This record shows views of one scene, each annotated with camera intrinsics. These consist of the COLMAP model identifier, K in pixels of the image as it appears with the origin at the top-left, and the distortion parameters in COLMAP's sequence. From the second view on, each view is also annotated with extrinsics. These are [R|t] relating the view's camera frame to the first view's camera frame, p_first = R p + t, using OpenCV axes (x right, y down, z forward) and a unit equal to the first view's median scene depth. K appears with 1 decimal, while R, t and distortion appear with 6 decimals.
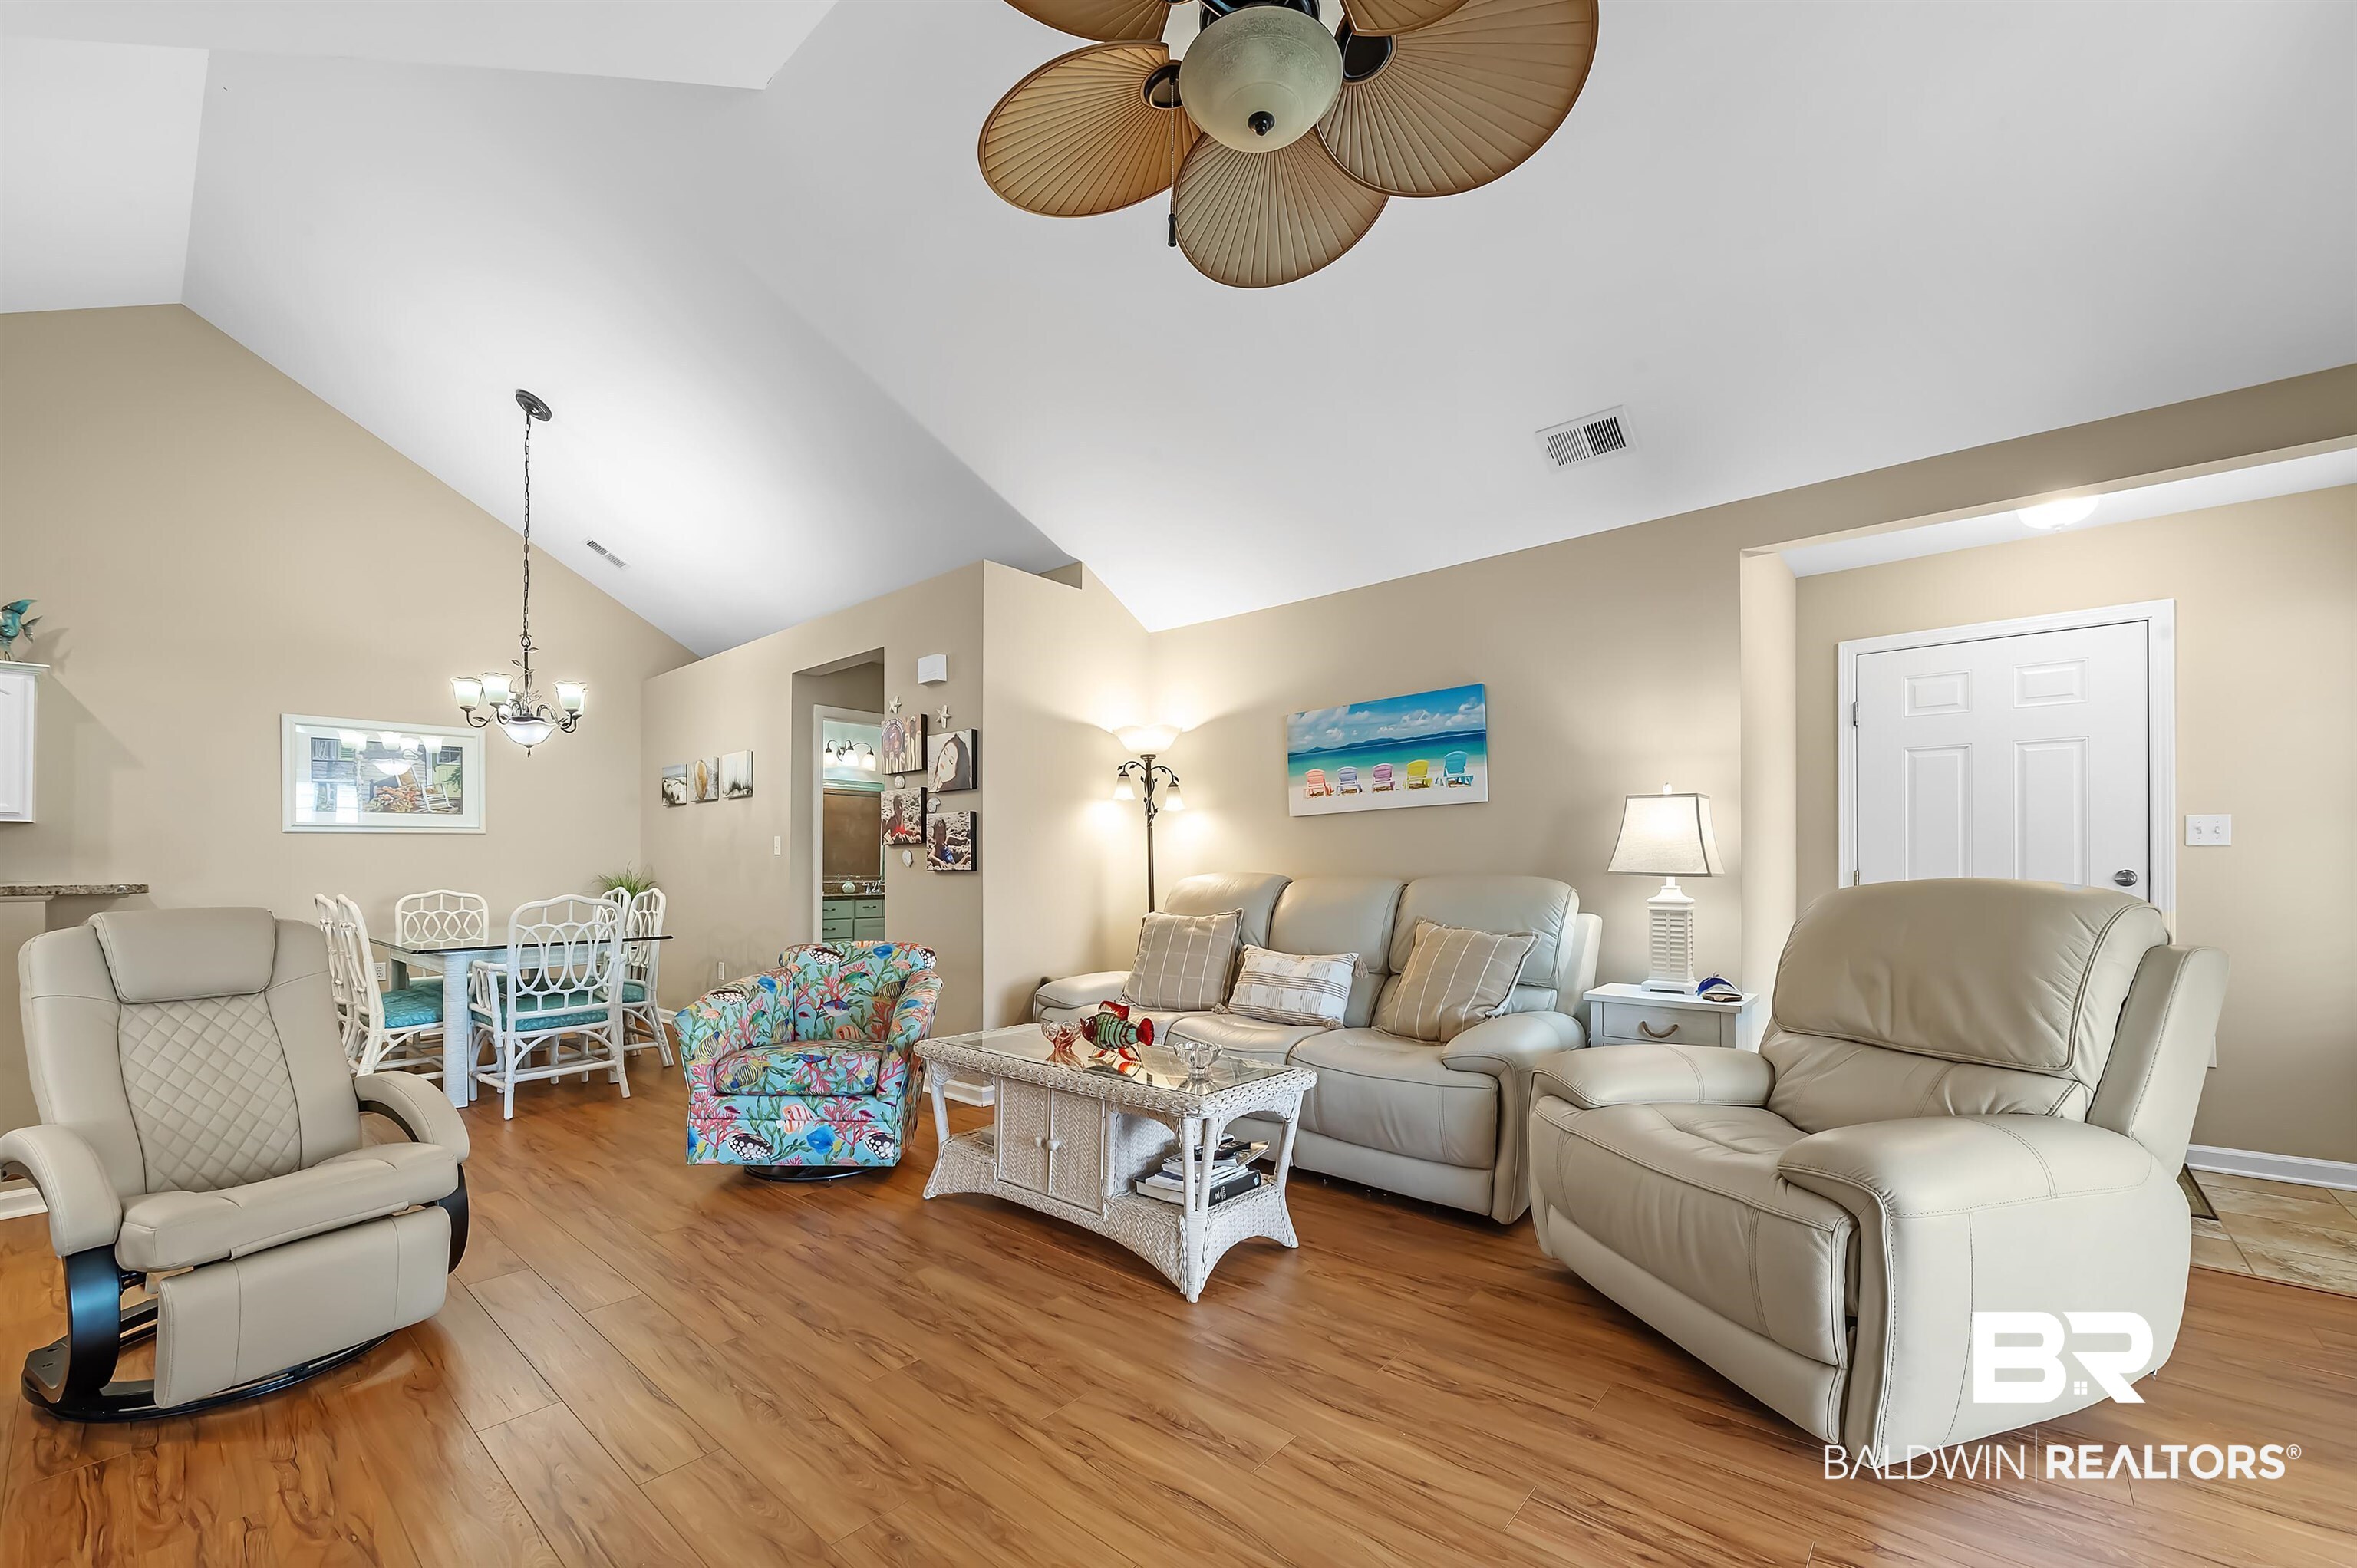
lens RADIAL K [[951.9, 0, 1191.8], [0, 951.9, 859.3], [0, 0, 1]] dist [-0.006214, -0.000749]
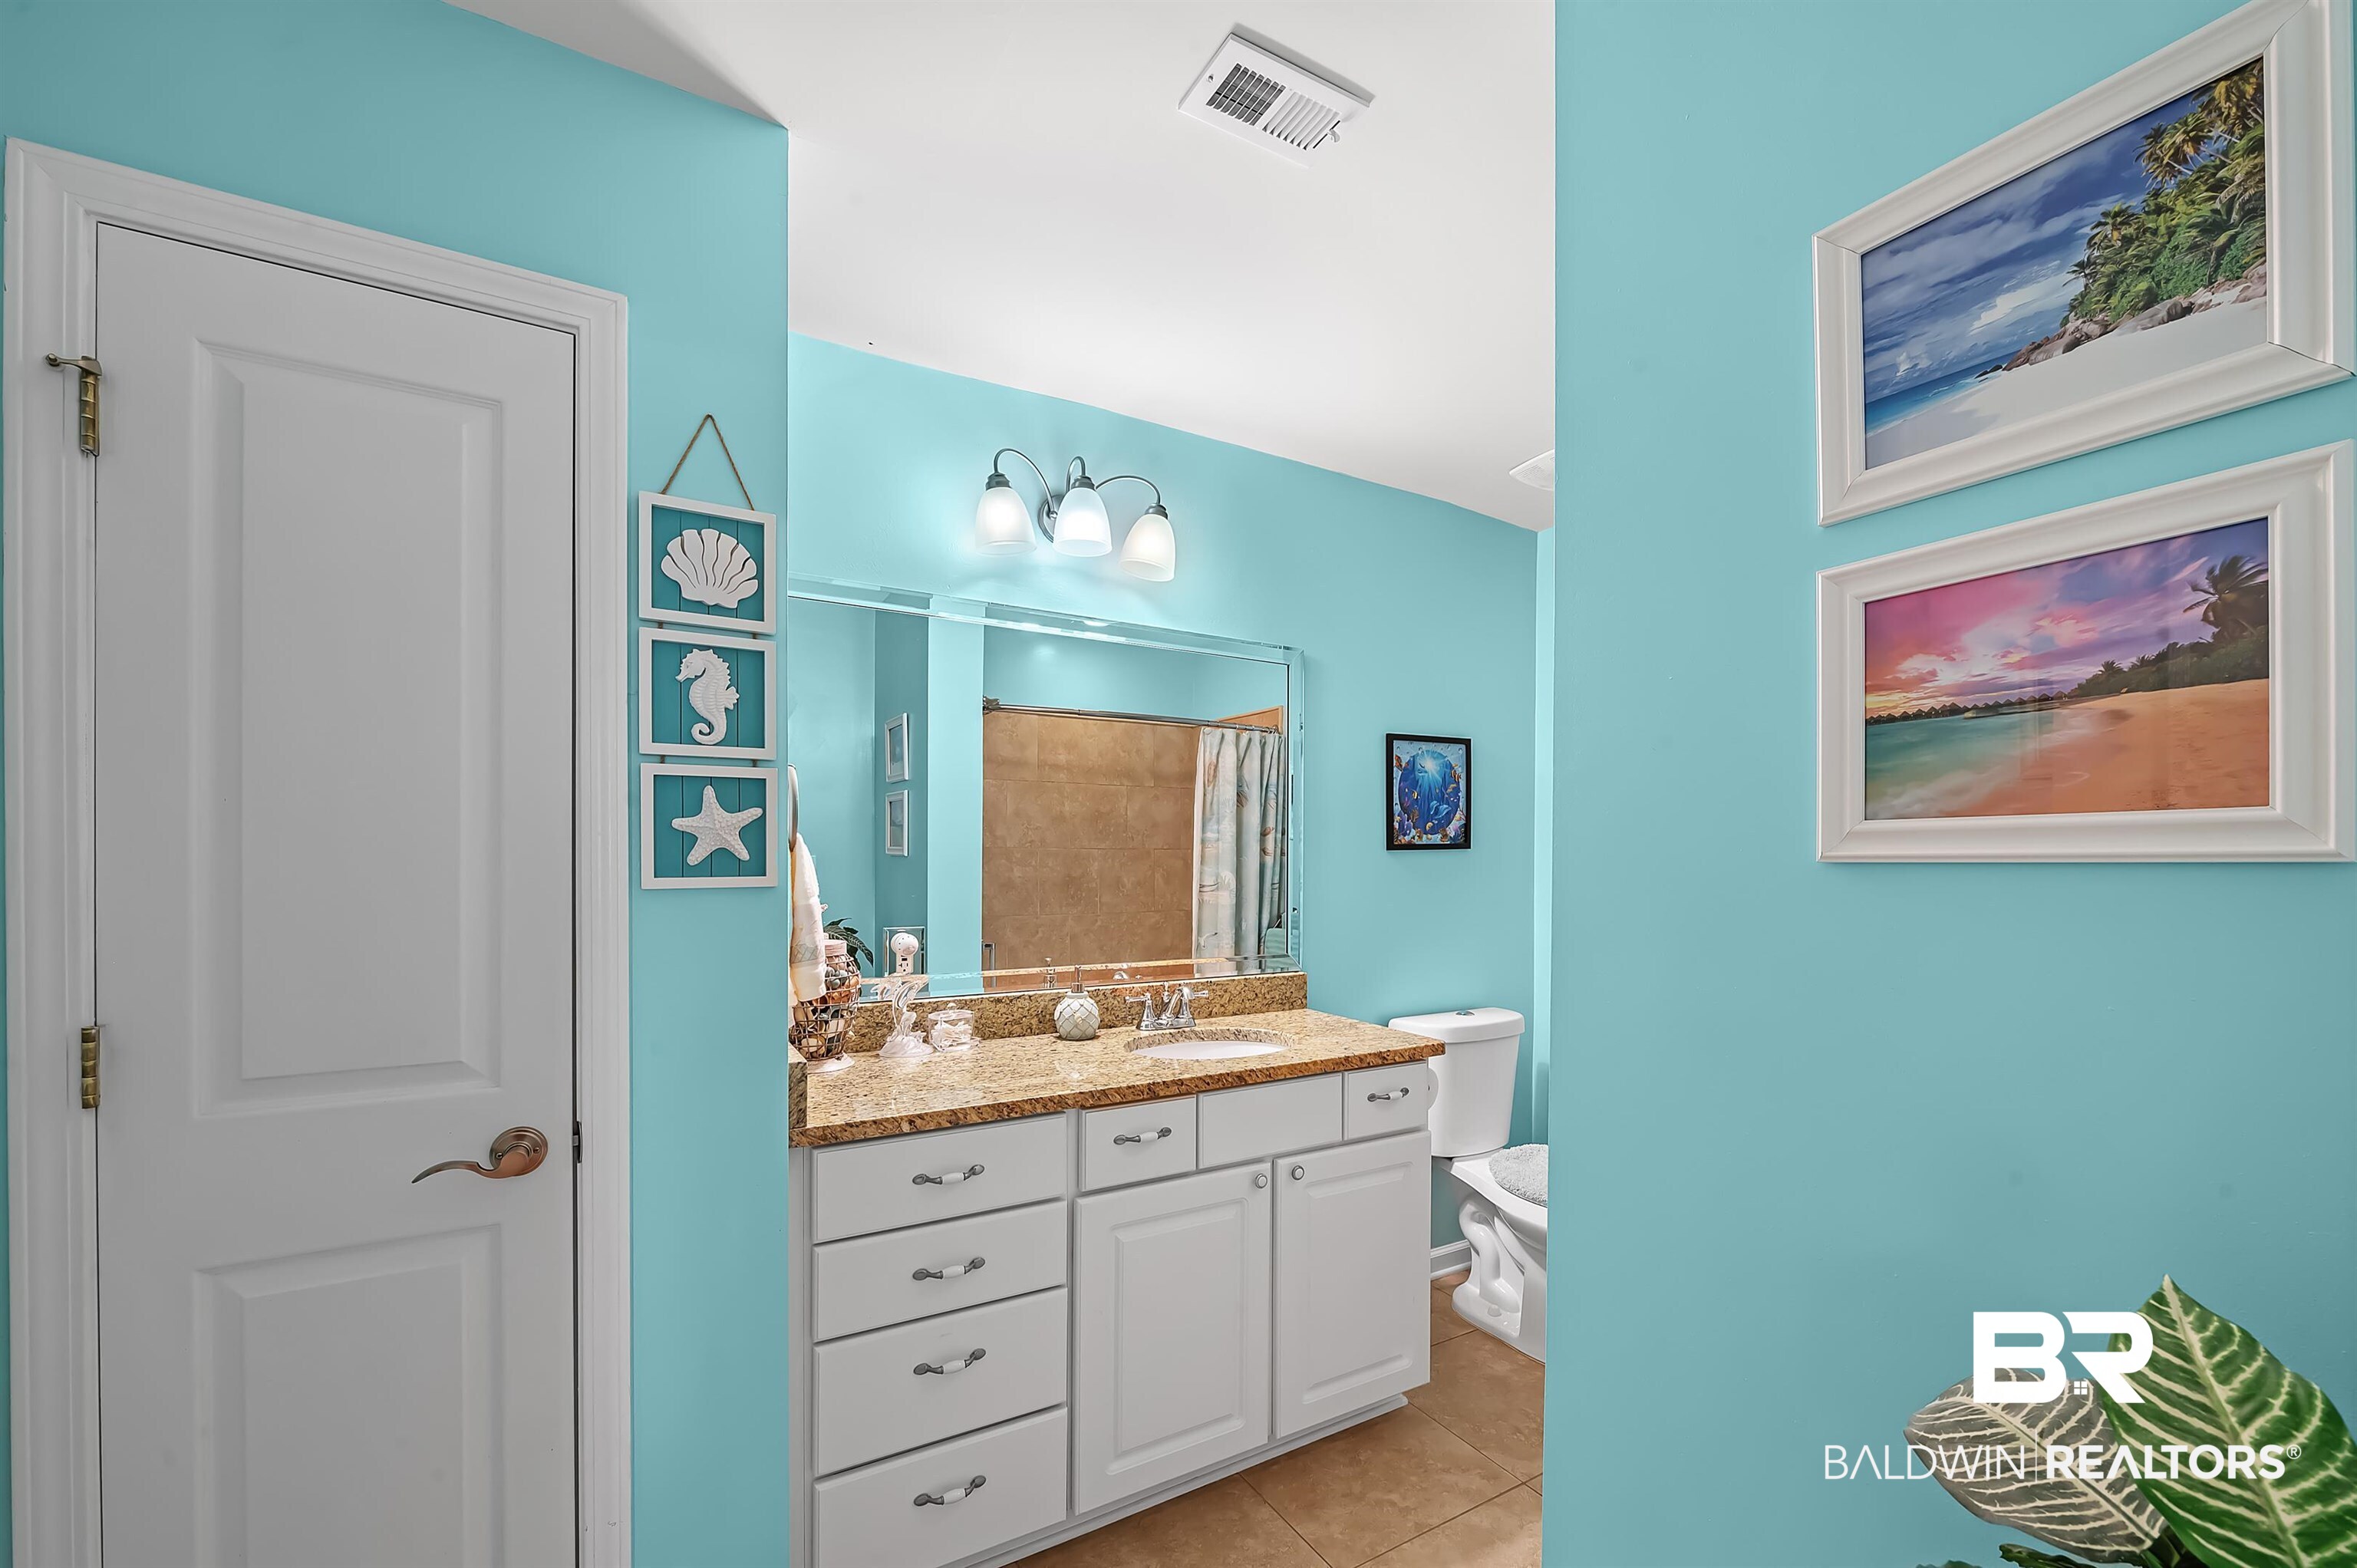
lens RADIAL K [[951.9, 0, 1179.7], [0, 951.9, 853.2], [0, 0, 1]] dist [-0.006214, -0.000749]
pose [[0.947294, 0.005990, -0.320311, -0.456449], [-0.004923, 0.999979, 0.004140, -0.029911], [0.320329, -0.002345, 0.947303, 1.395152]]
